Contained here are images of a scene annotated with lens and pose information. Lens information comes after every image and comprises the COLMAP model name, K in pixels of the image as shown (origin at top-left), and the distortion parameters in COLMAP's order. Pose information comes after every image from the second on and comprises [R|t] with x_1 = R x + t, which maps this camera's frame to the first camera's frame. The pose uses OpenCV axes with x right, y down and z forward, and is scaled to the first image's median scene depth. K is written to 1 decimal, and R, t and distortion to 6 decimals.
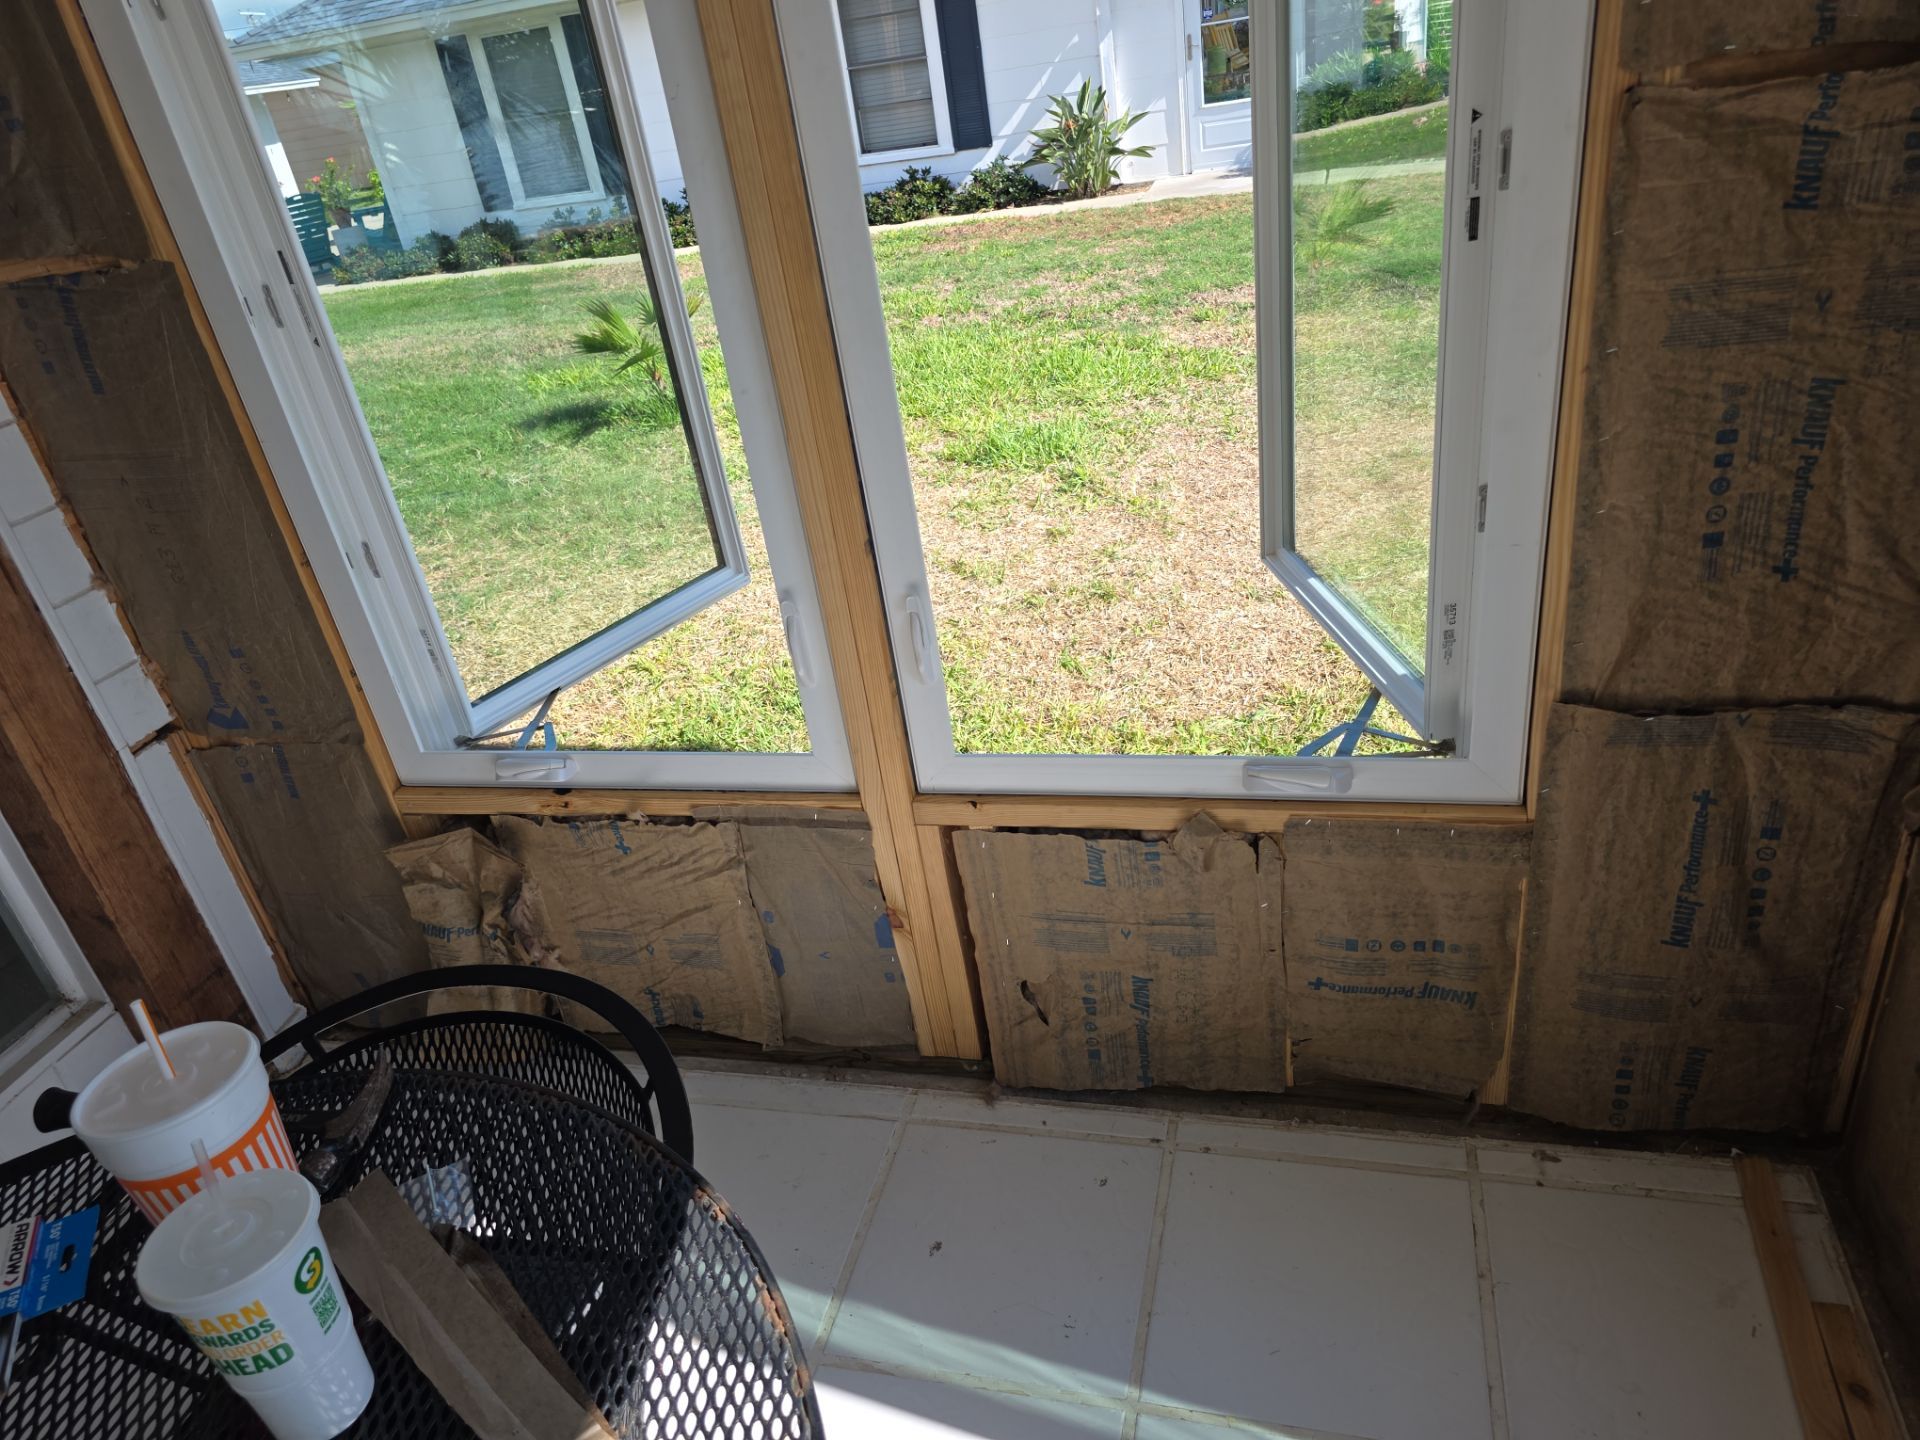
lens RADIAL K [[1239.7, 0, 983.4], [0, 1239.7, 711.9], [0, 0, 1]] dist [0.052260, -0.045931]
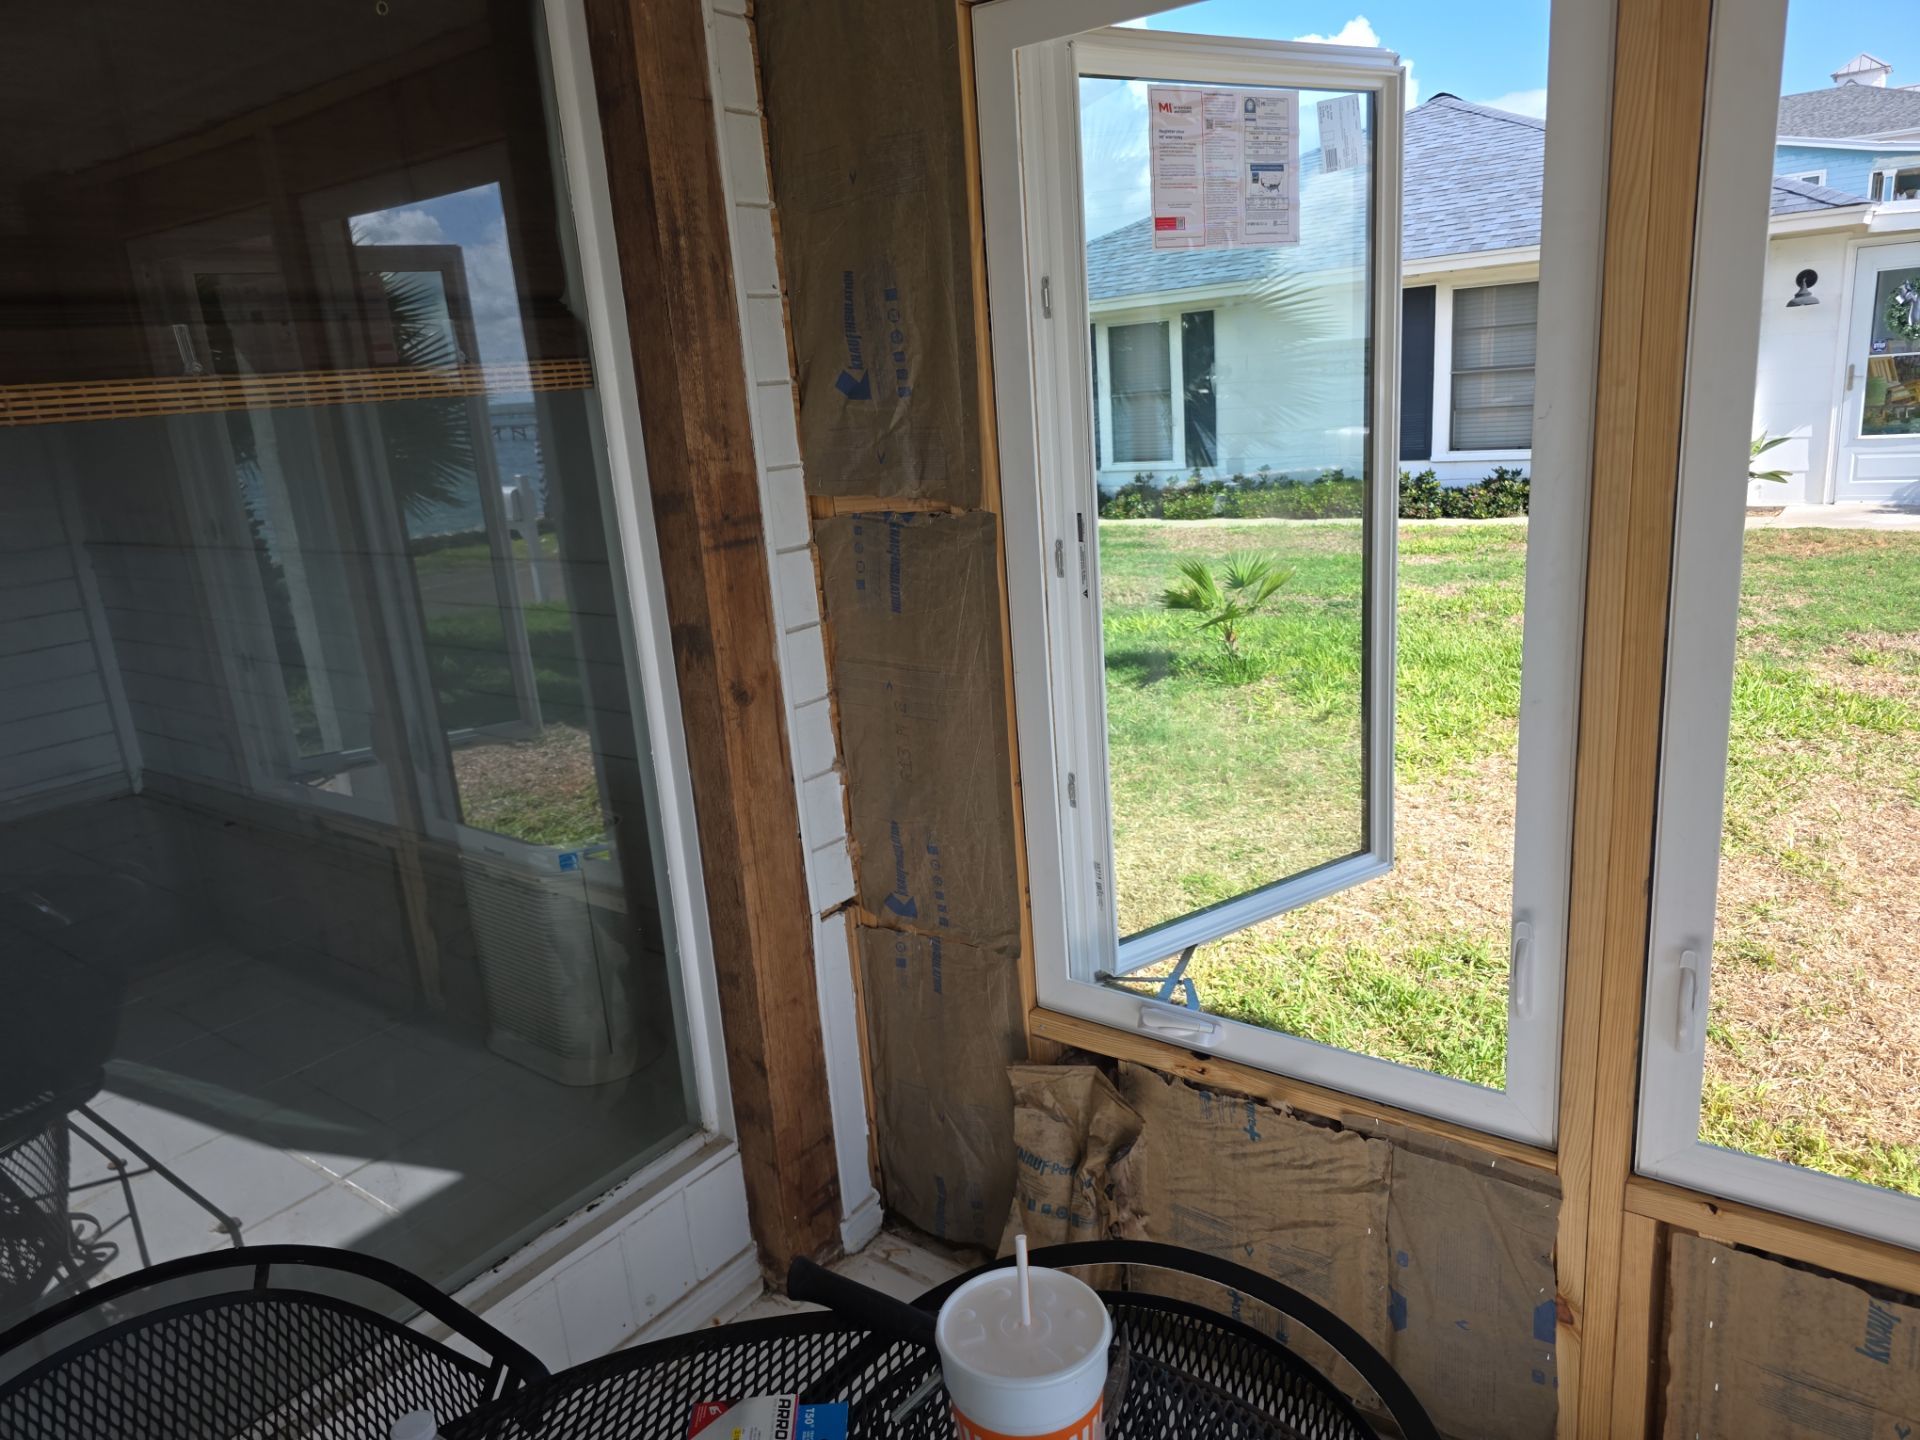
lens RADIAL K [[1239.7, 0, 983.4], [0, 1239.7, 711.9], [0, 0, 1]] dist [0.052260, -0.045931]
pose [[0.927357, 0.162118, -0.337235, -0.199497], [-0.224886, 0.961809, -0.156044, -0.004151], [0.299058, 0.220548, 0.928398, -0.010540]]
